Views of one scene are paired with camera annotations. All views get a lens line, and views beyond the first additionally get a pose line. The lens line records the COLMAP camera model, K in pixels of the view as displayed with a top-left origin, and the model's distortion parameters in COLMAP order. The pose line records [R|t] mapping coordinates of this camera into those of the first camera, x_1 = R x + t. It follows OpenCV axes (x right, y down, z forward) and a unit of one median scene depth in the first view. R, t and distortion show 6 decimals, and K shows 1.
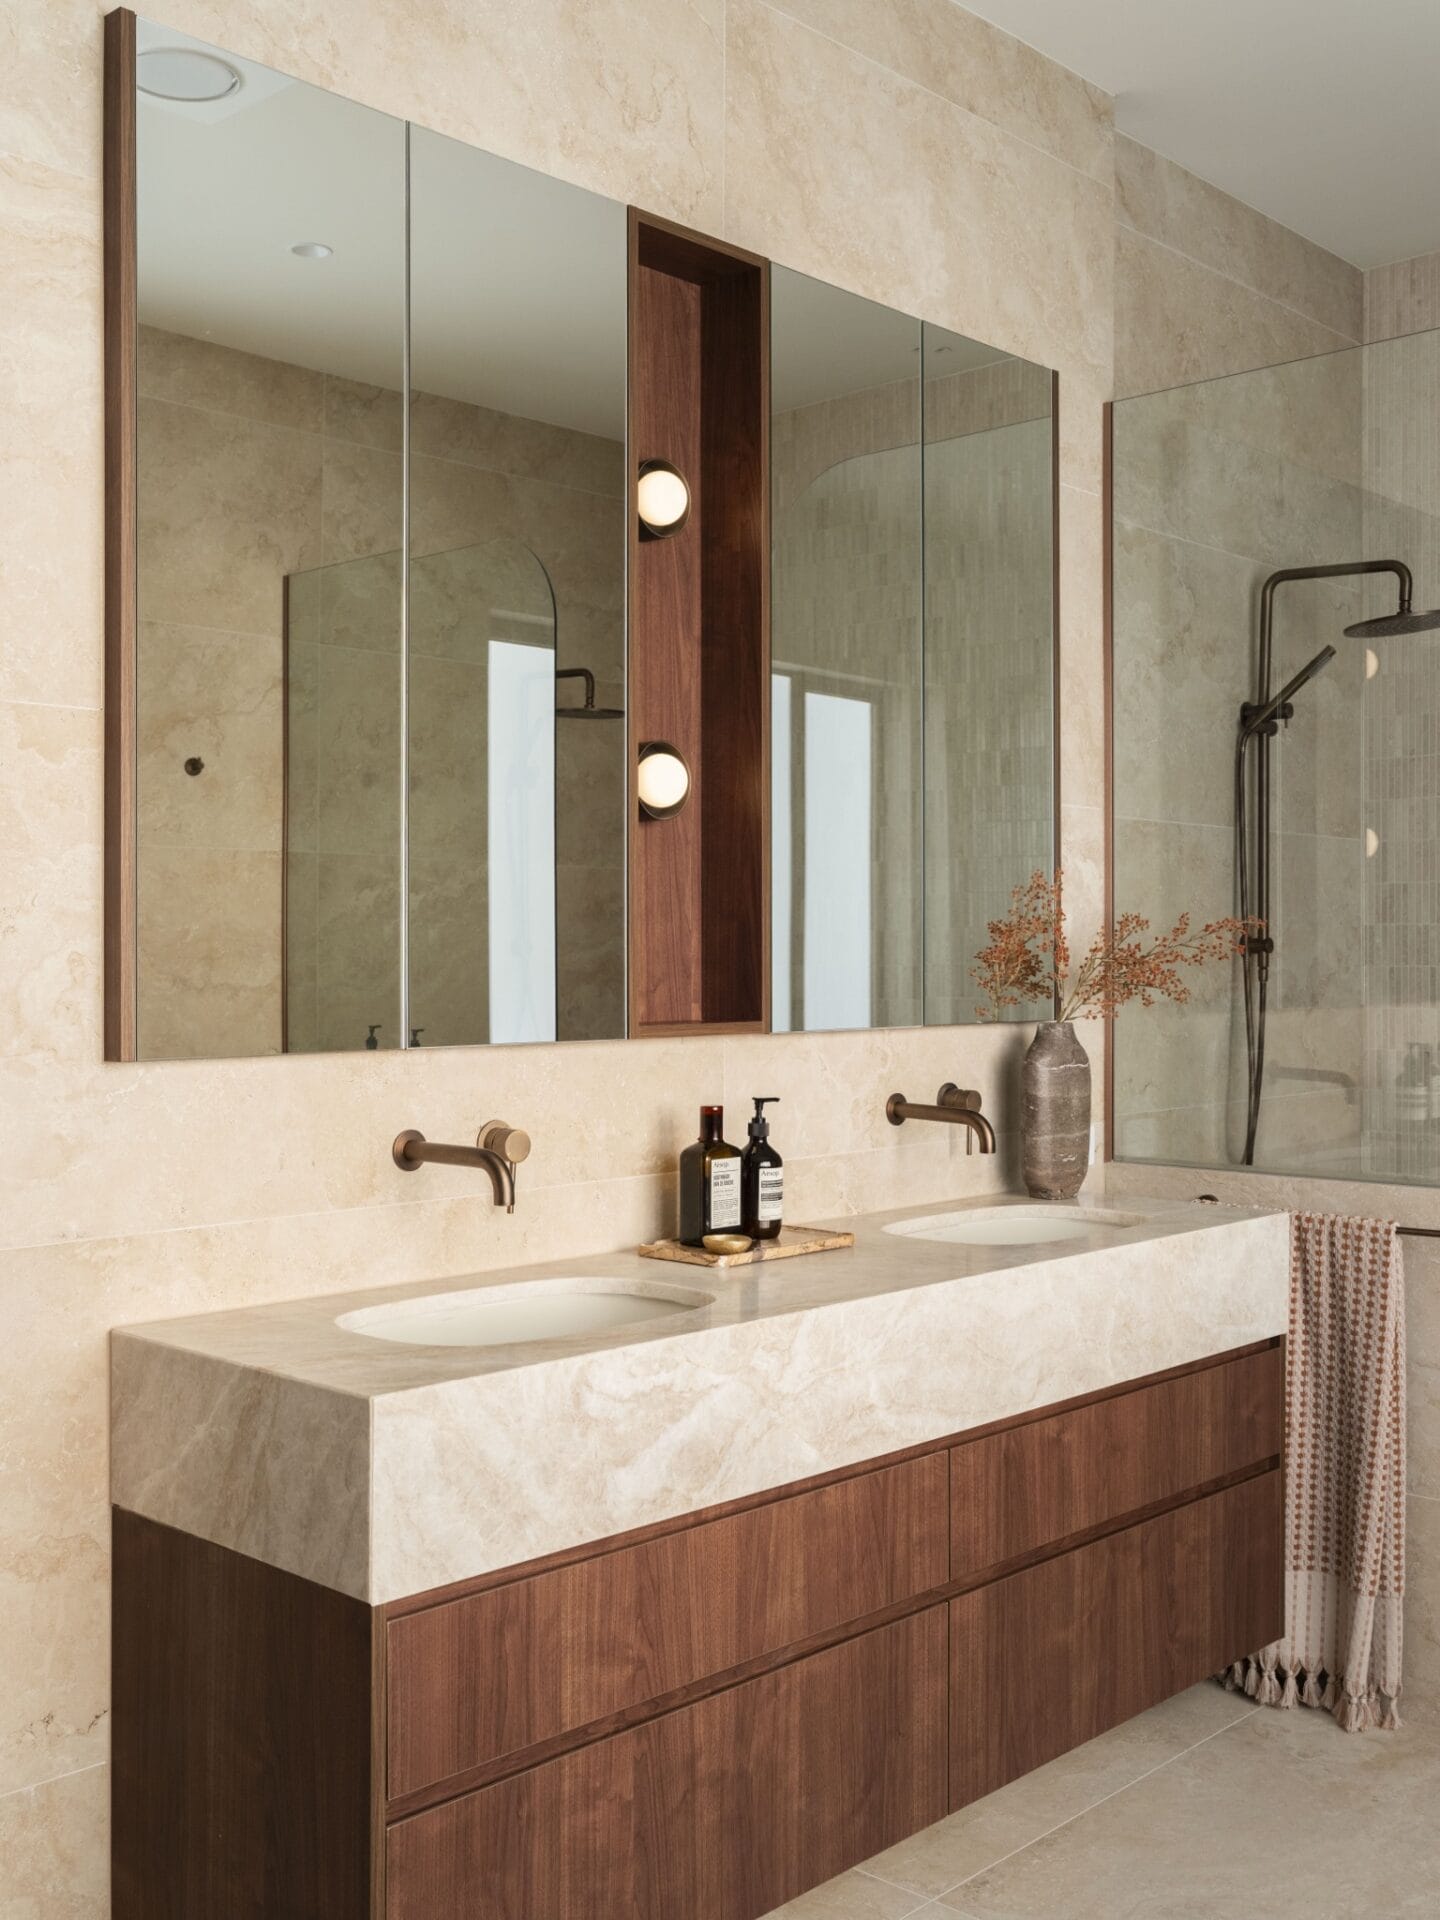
lens RADIAL K [[2022.9, 0, 712.7], [0, 2022.9, 943.3], [0, 0, 1]] dist [-0.060575, 0.177245]
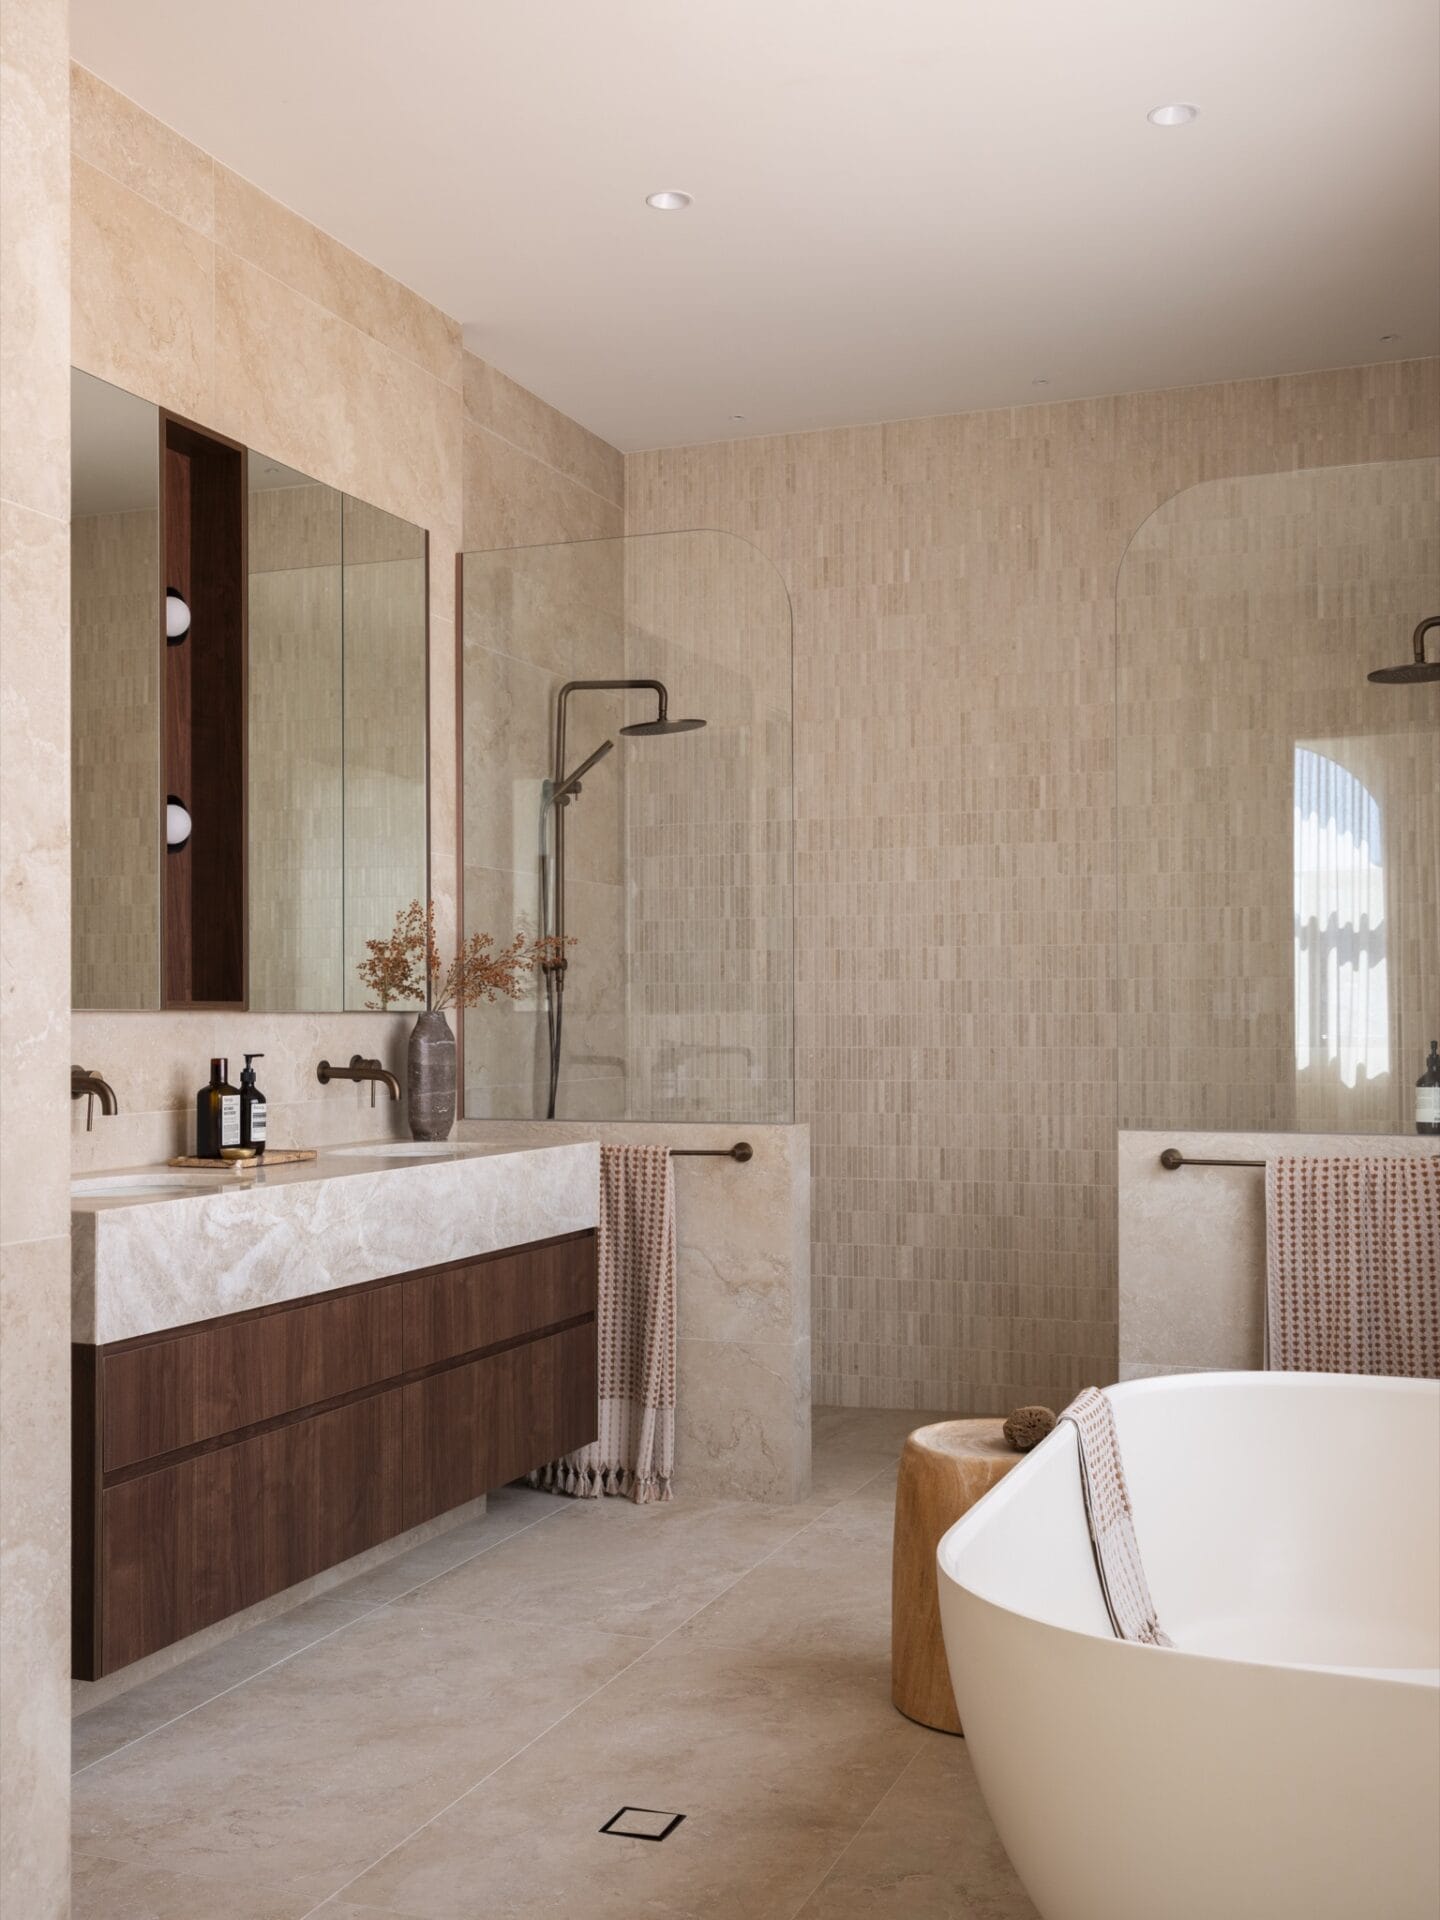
lens RADIAL K [[2092.0, 0, 718.4], [0, 2092.0, 984.6], [0, 0, 1]] dist [-0.033680, -0.003195]
pose [[0.923924, 0.003459, 0.382560, -0.218538], [0.001793, 0.999909, -0.013373, 0.046384], [-0.382572, 0.013041, 0.923834, -0.431174]]
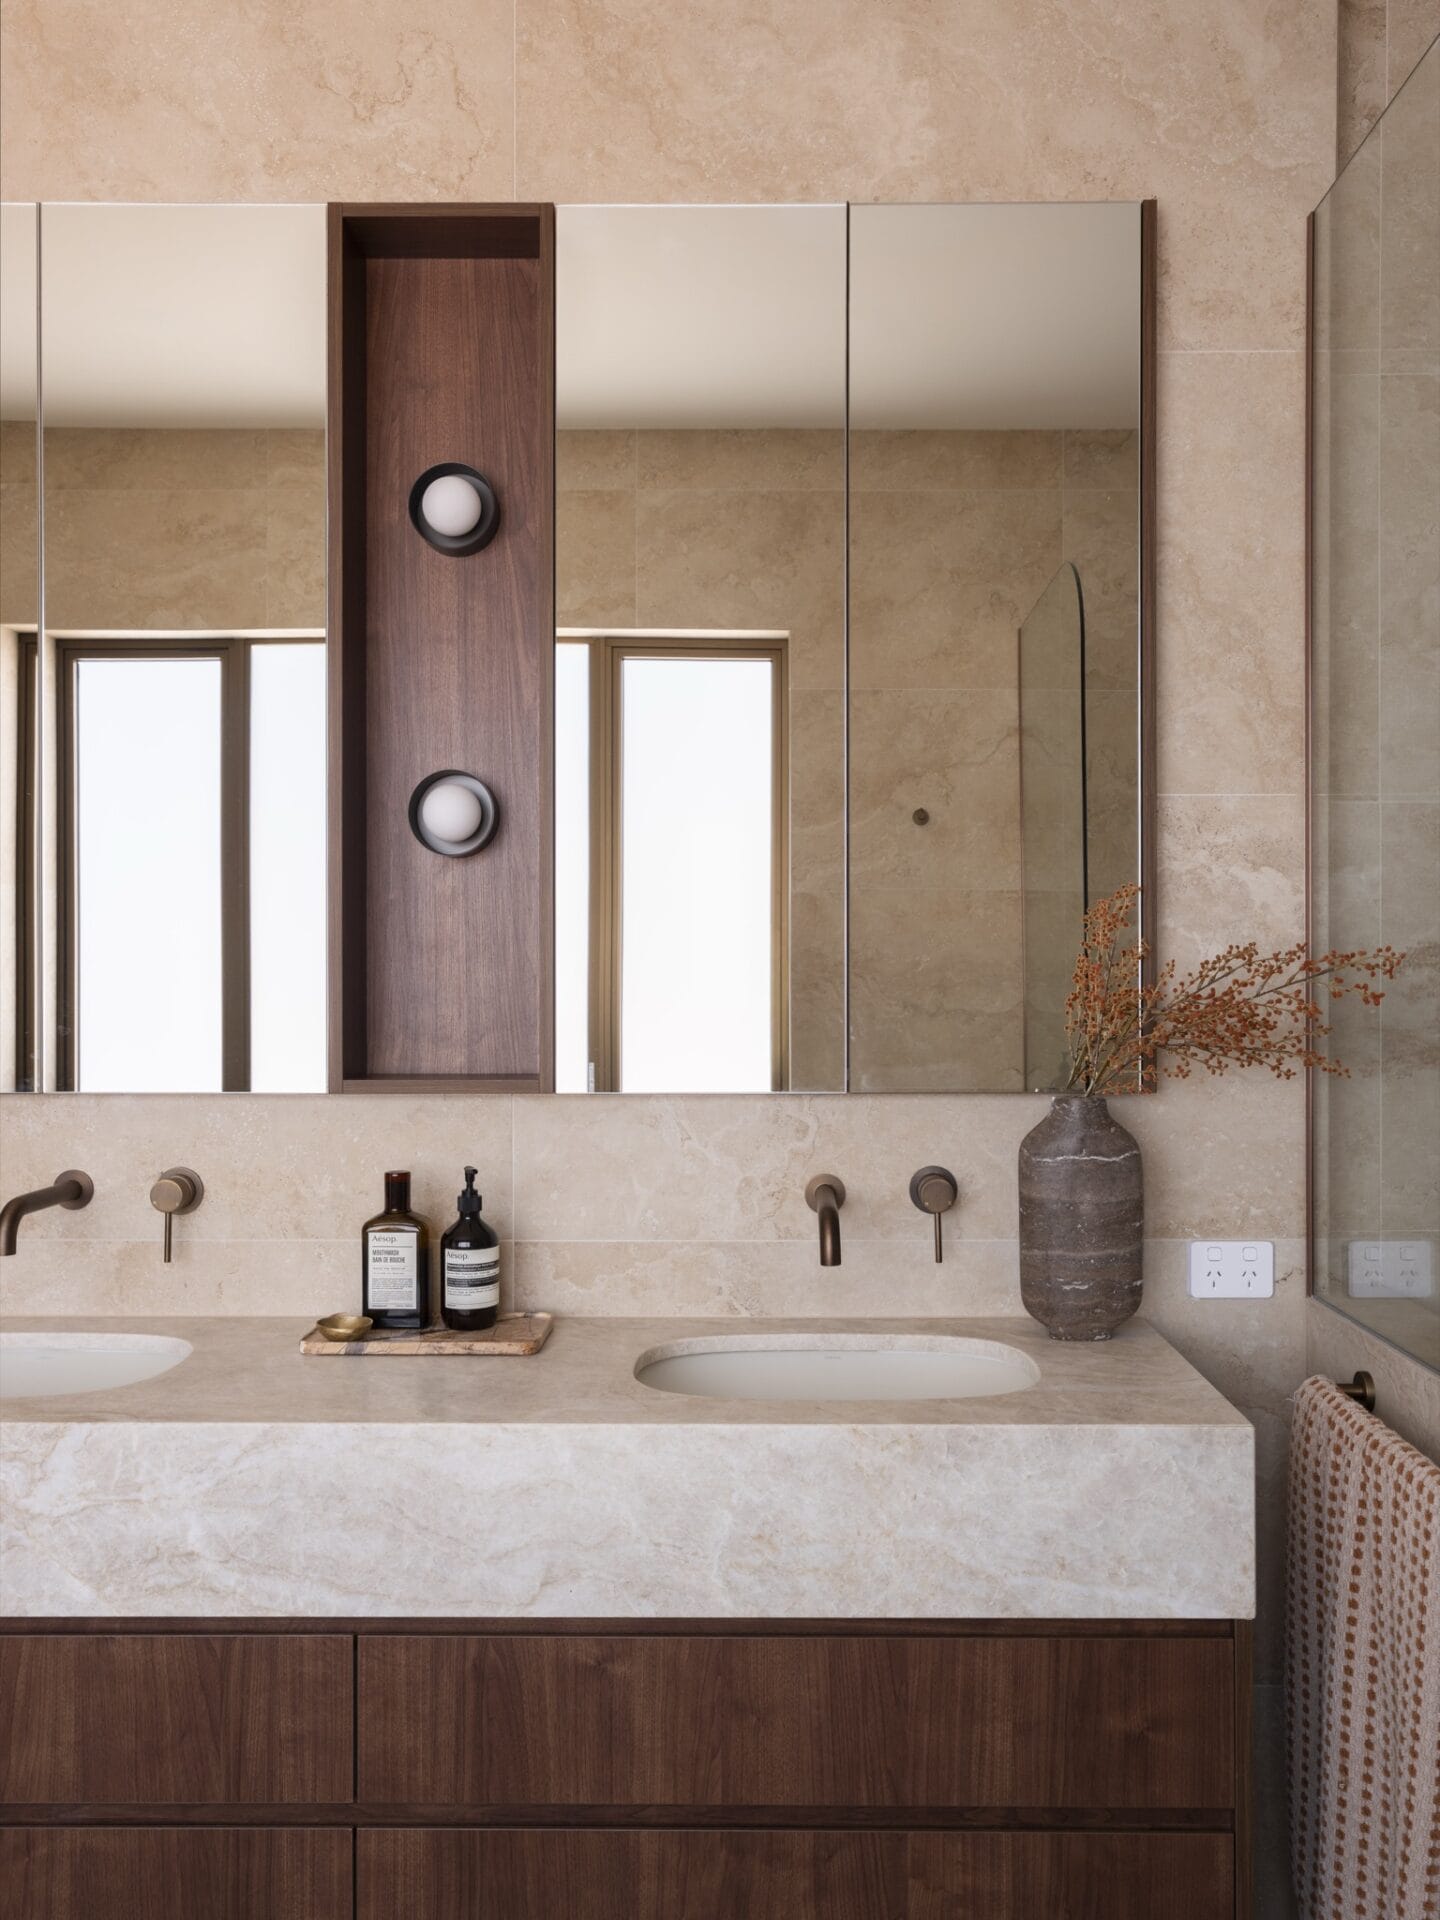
lens RADIAL K [[1602.6, 0, 720.0], [0, 1602.6, 960.0], [0, 0, 1]] dist [0.003352, 0.001016]
pose [[0.671327, -0.002962, -0.741156, 0.588245], [0.003317, 0.999994, -0.000991, -0.012205], [0.741154, -0.001793, 0.671333, 0.587665]]
